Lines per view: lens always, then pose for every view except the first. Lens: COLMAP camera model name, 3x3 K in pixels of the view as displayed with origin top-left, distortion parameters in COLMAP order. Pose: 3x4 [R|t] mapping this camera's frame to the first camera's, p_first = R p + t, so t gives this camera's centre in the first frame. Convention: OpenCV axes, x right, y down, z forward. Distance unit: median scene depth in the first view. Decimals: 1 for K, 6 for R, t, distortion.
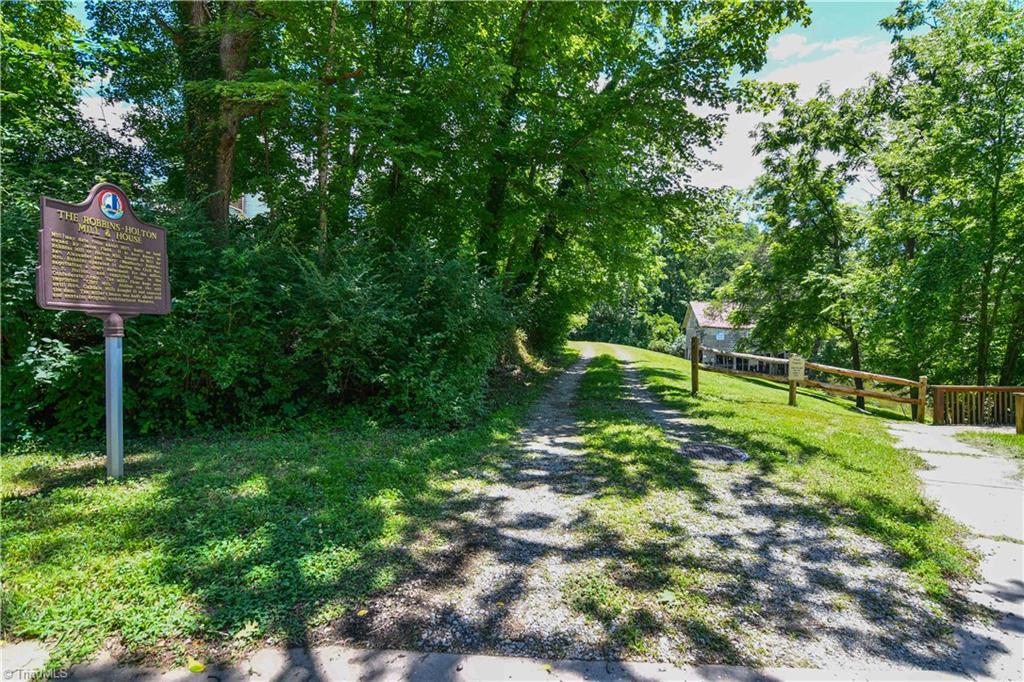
lens RADIAL K [[496.2, 0, 510.8], [0, 496.2, 343.4], [0, 0, 1]] dist [-0.000875, -0.001246]
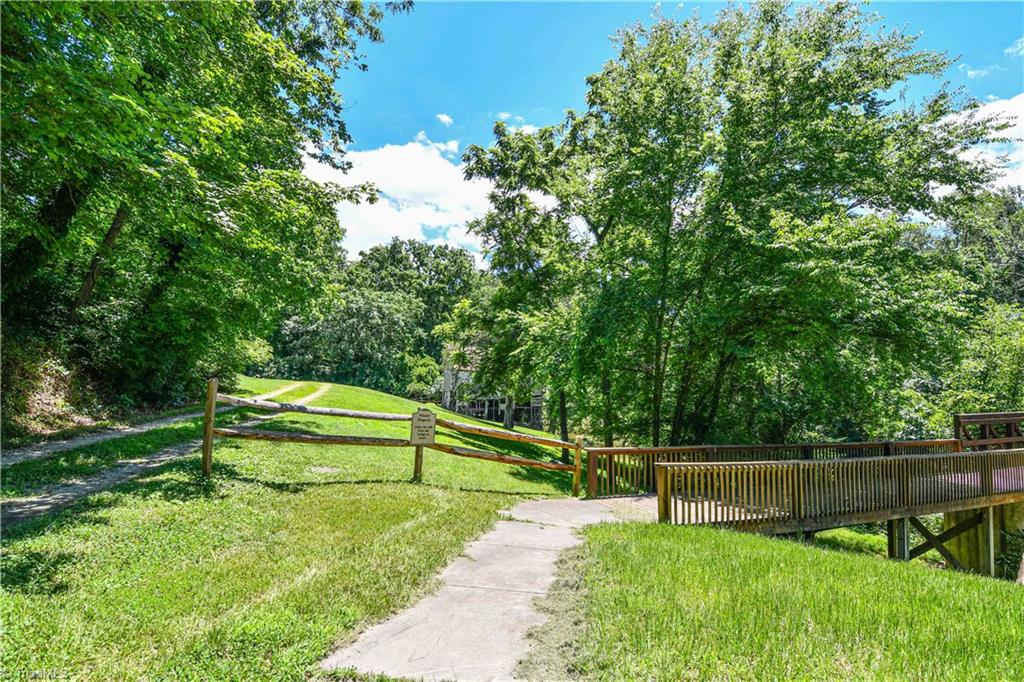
lens RADIAL K [[496.2, 0, 512.6], [0, 496.2, 339.4], [0, 0, 1]] dist [-0.000875, -0.001246]
pose [[0.910215, 0.063901, 0.409176, 0.184814], [-0.026239, 0.994937, -0.097012, -0.002993], [-0.413304, 0.077565, 0.907284, 0.142269]]
